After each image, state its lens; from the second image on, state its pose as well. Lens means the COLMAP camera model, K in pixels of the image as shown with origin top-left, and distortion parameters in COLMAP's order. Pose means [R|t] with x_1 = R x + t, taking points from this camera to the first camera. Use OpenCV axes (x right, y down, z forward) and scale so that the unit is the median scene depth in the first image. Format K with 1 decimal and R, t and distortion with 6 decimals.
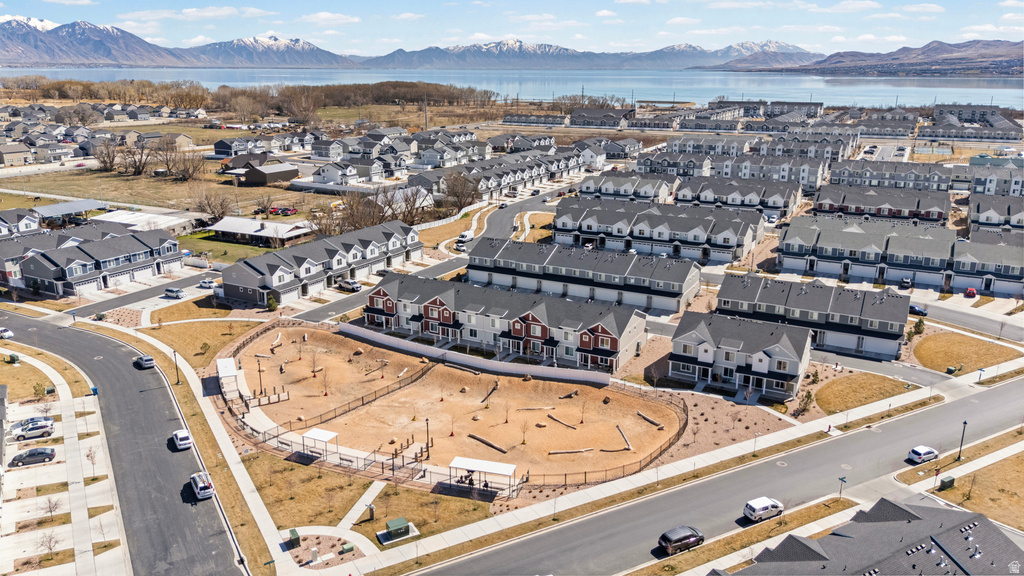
lens RADIAL K [[751.7, 0, 512.9], [0, 751.7, 287.2], [0, 0, 1]] dist [0.064786, -0.054747]
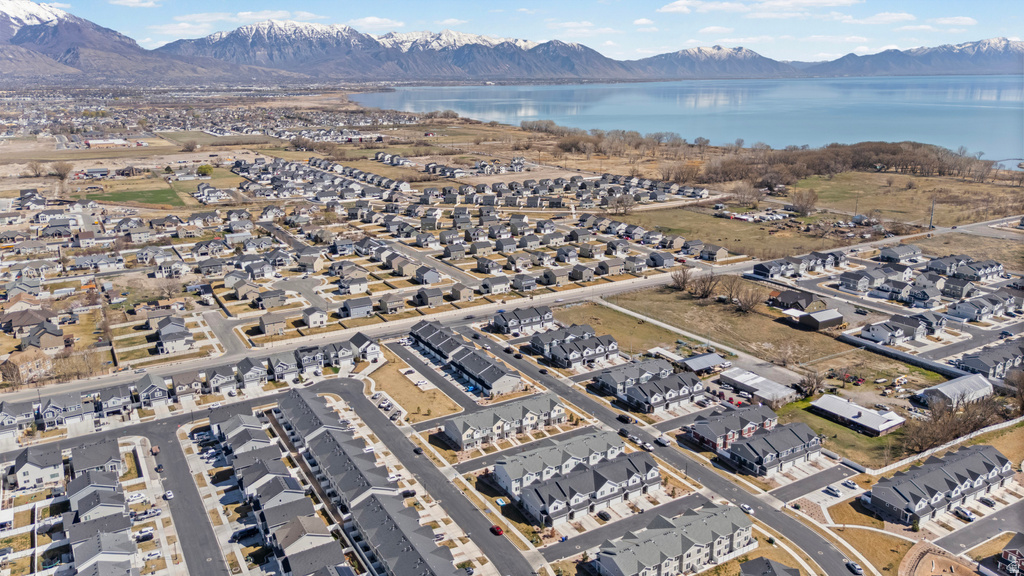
lens RADIAL K [[751.7, 0, 512.9], [0, 751.7, 287.2], [0, 0, 1]] dist [0.064786, -0.054747]
pose [[0.856822, 0.129690, -0.499035, -0.162645], [-0.134202, 0.990586, 0.027016, -0.192882], [0.497841, 0.043824, 0.866160, -0.351262]]
